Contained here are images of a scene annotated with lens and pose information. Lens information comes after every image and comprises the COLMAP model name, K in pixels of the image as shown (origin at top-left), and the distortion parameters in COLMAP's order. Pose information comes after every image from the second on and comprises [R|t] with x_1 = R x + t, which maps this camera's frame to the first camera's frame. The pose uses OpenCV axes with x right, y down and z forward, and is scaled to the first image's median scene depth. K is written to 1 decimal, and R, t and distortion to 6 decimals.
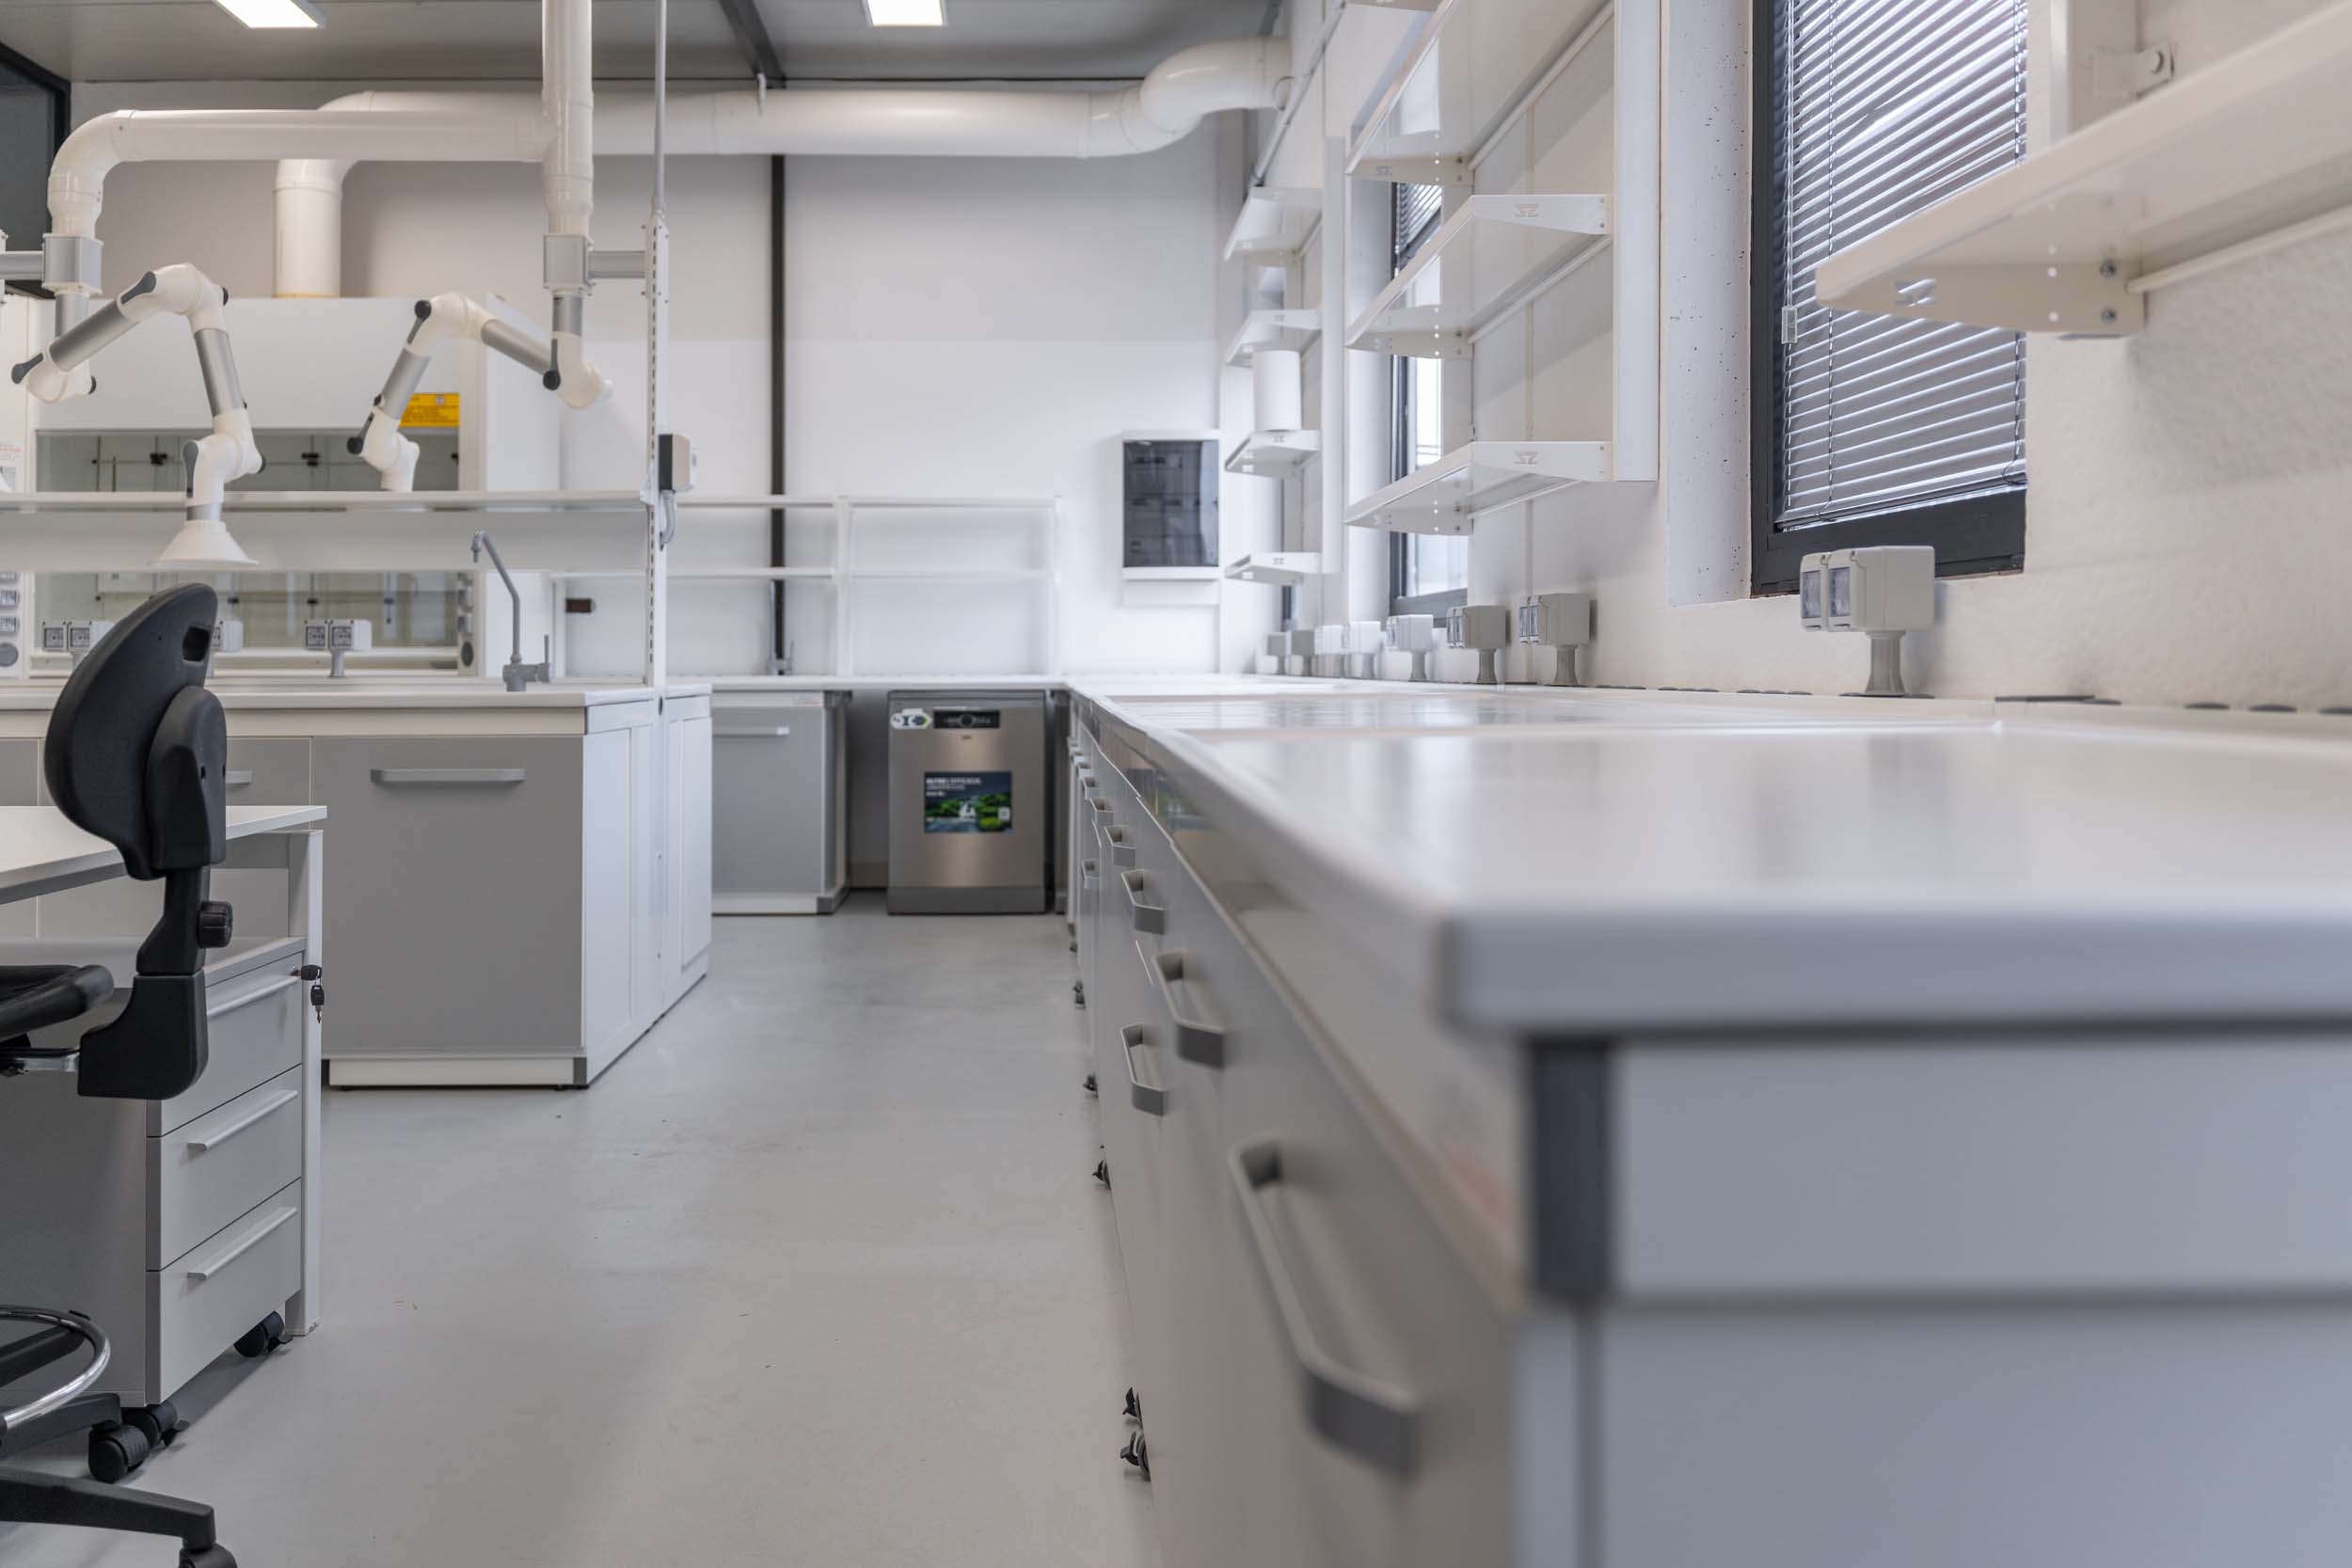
lens RADIAL K [[2008.5, 0, 996.8], [0, 2008.5, 623.7], [0, 0, 1]] dist [0.015295, 0.005358]
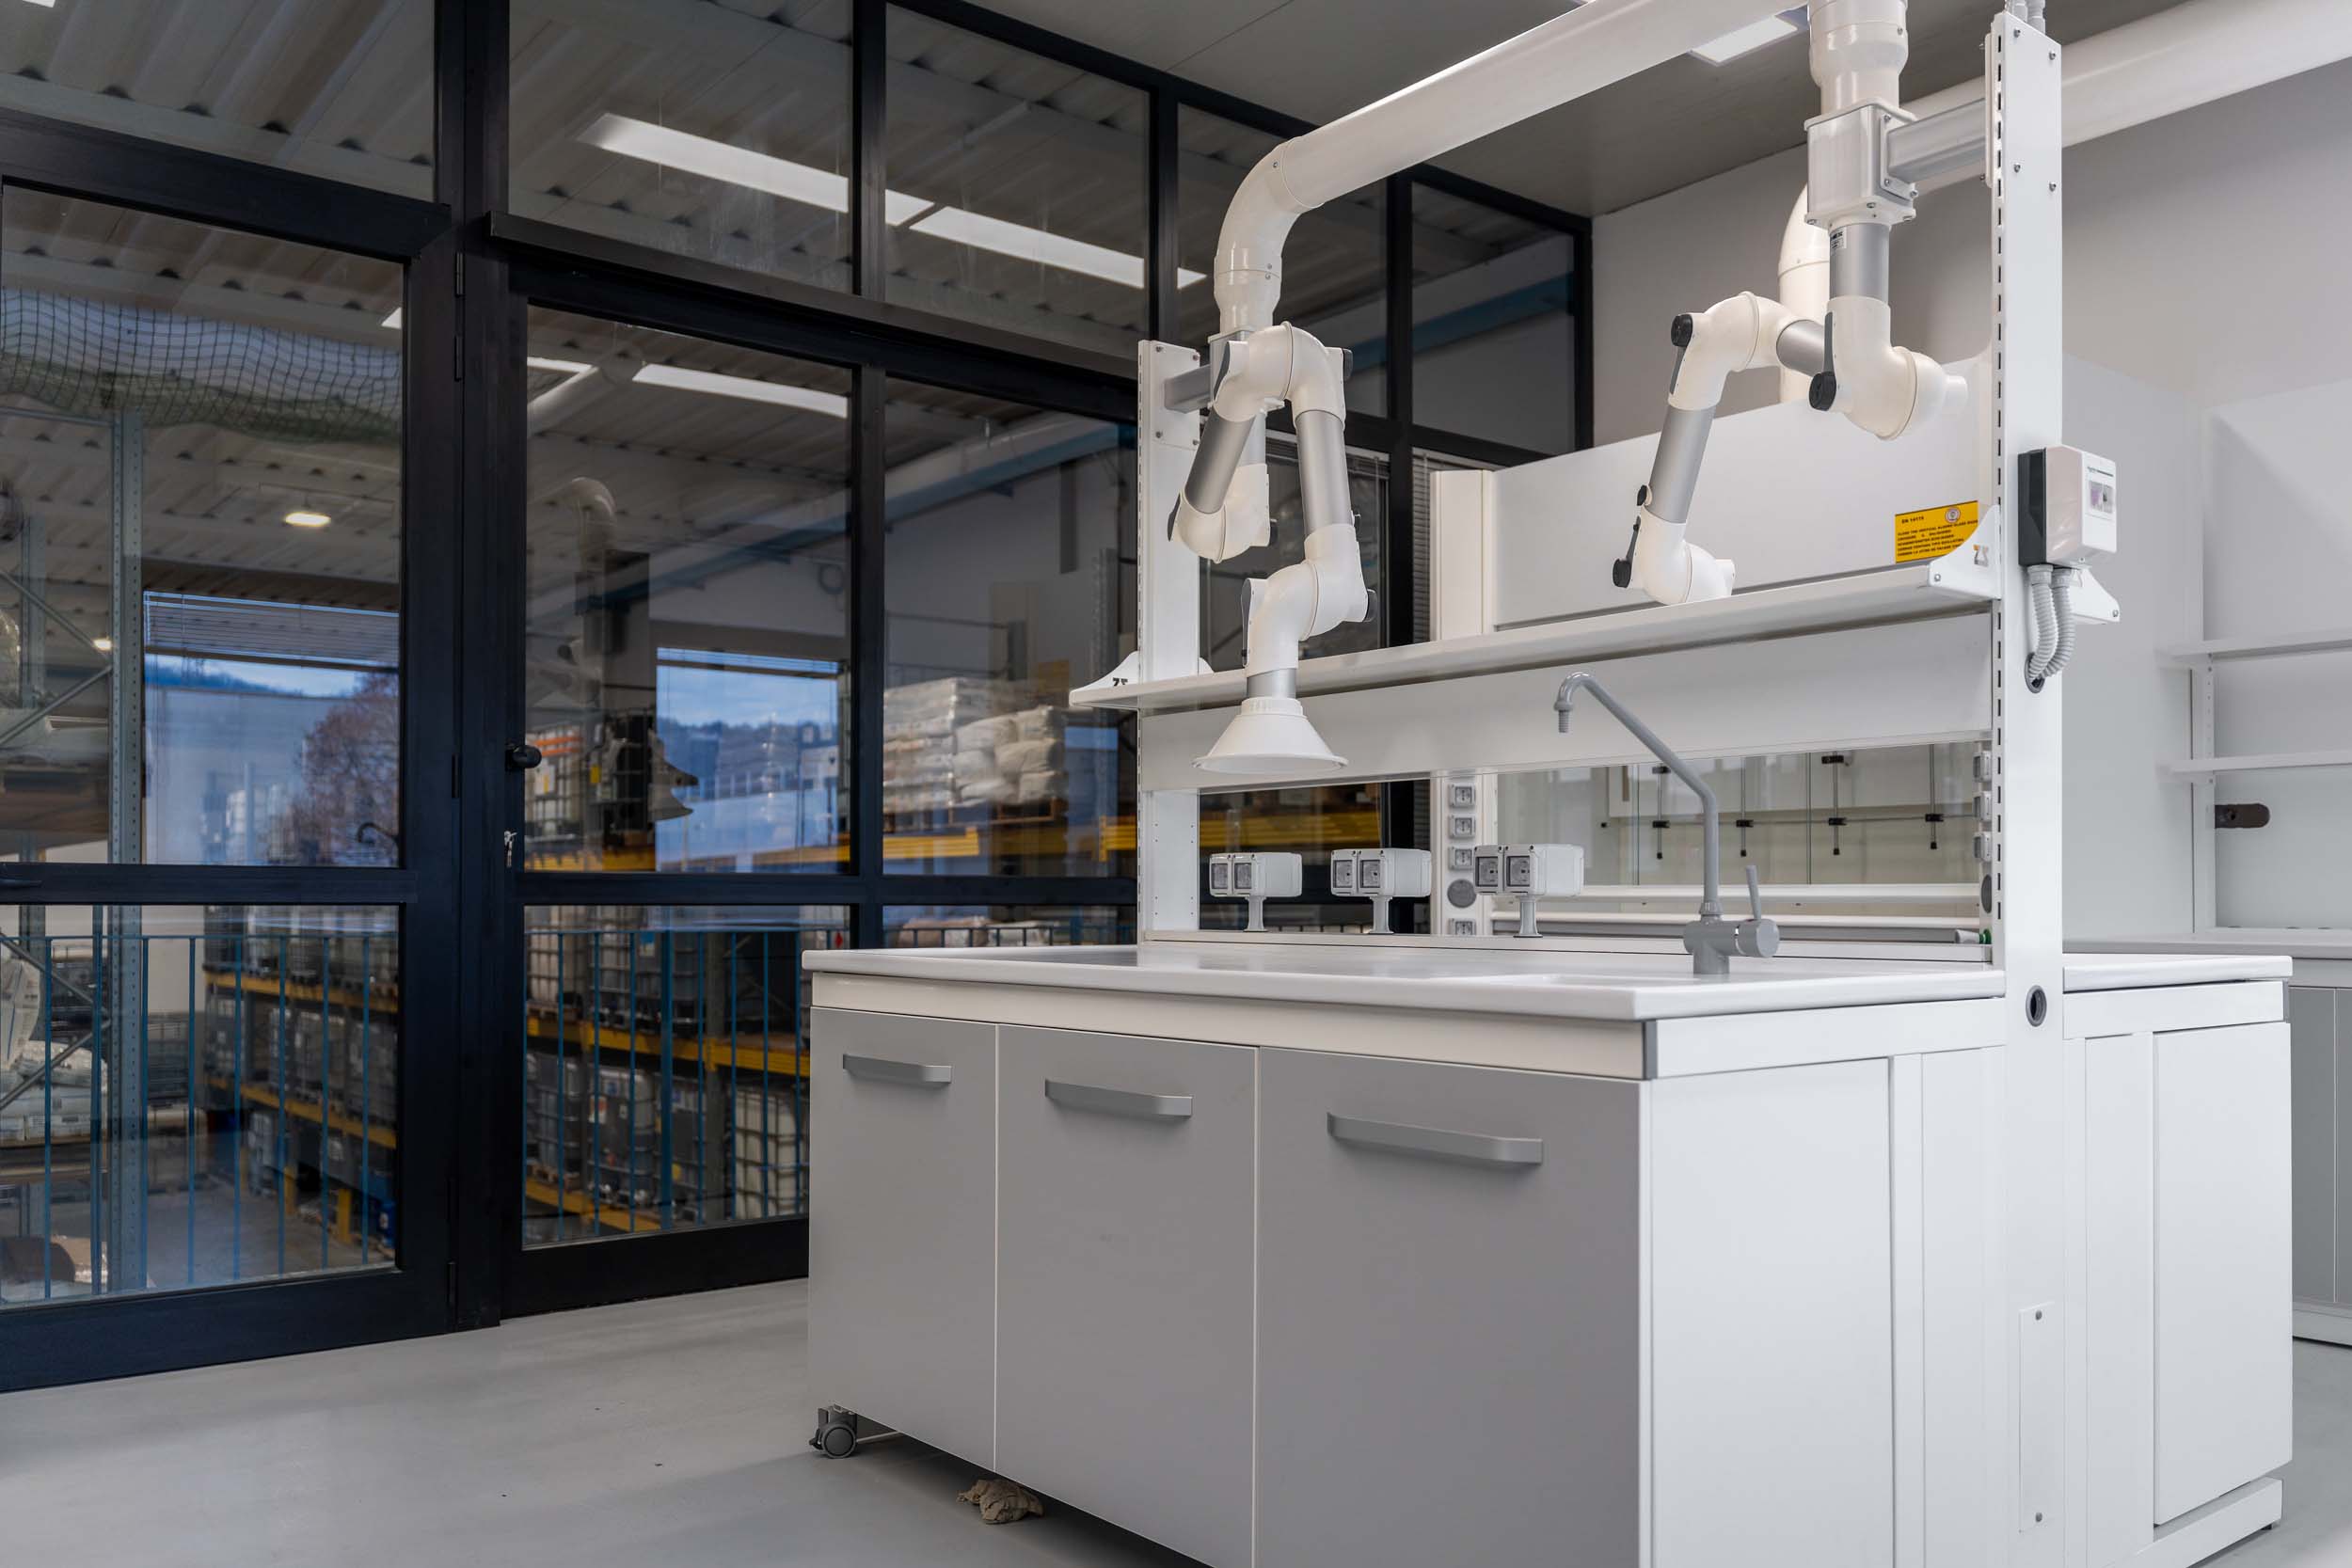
lens RADIAL K [[1870.8, 0, 1117.0], [0, 1870.8, 886.4], [0, 0, 1]] dist [0.029057, 0.001233]
pose [[0.630946, 0.000934, -0.775826, 0.046227], [0.013006, 0.999846, 0.011781, 0.002515], [0.775718, -0.017524, 0.630837, 0.496975]]
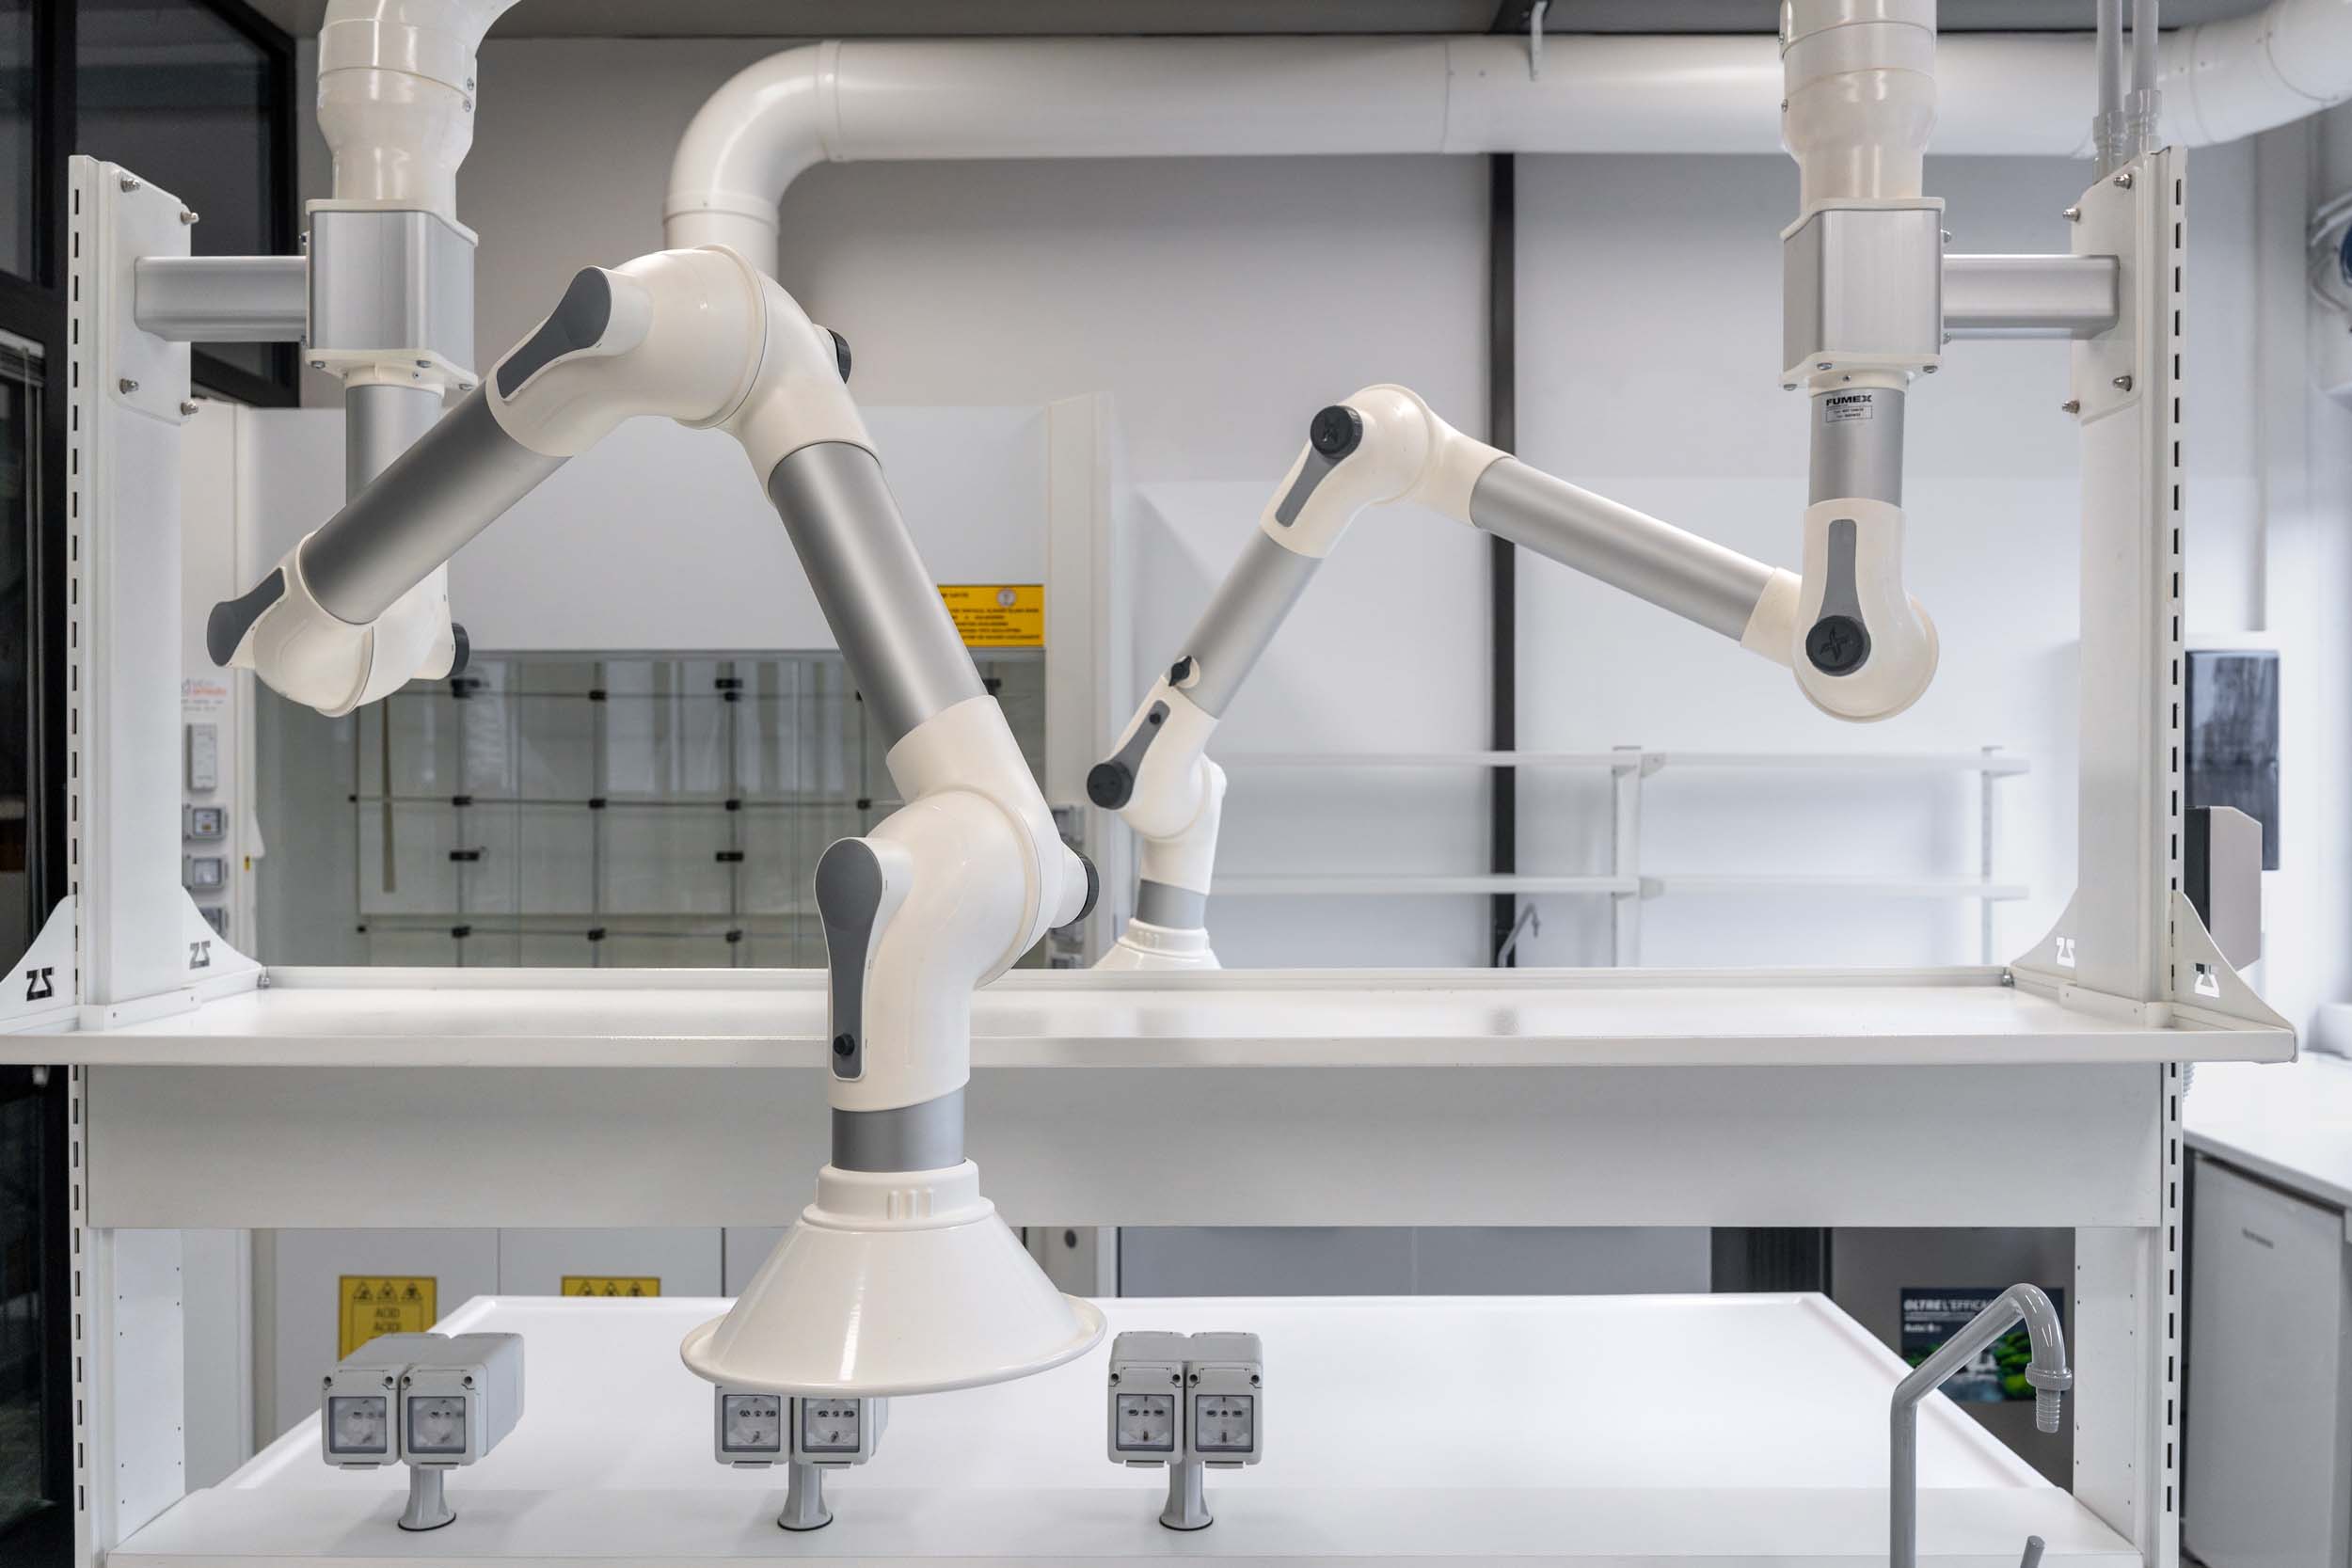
lens RADIAL K [[1954.0, 0, 1176.0], [0, 1954.0, 784.0], [0, 0, 1]] dist [0.001405, -0.001607]
pose [[0.999591, -0.001168, 0.028584, -0.319009], [0.000268, 0.999504, 0.031483, -0.101350], [-0.028606, -0.031462, 0.999095, 0.632779]]
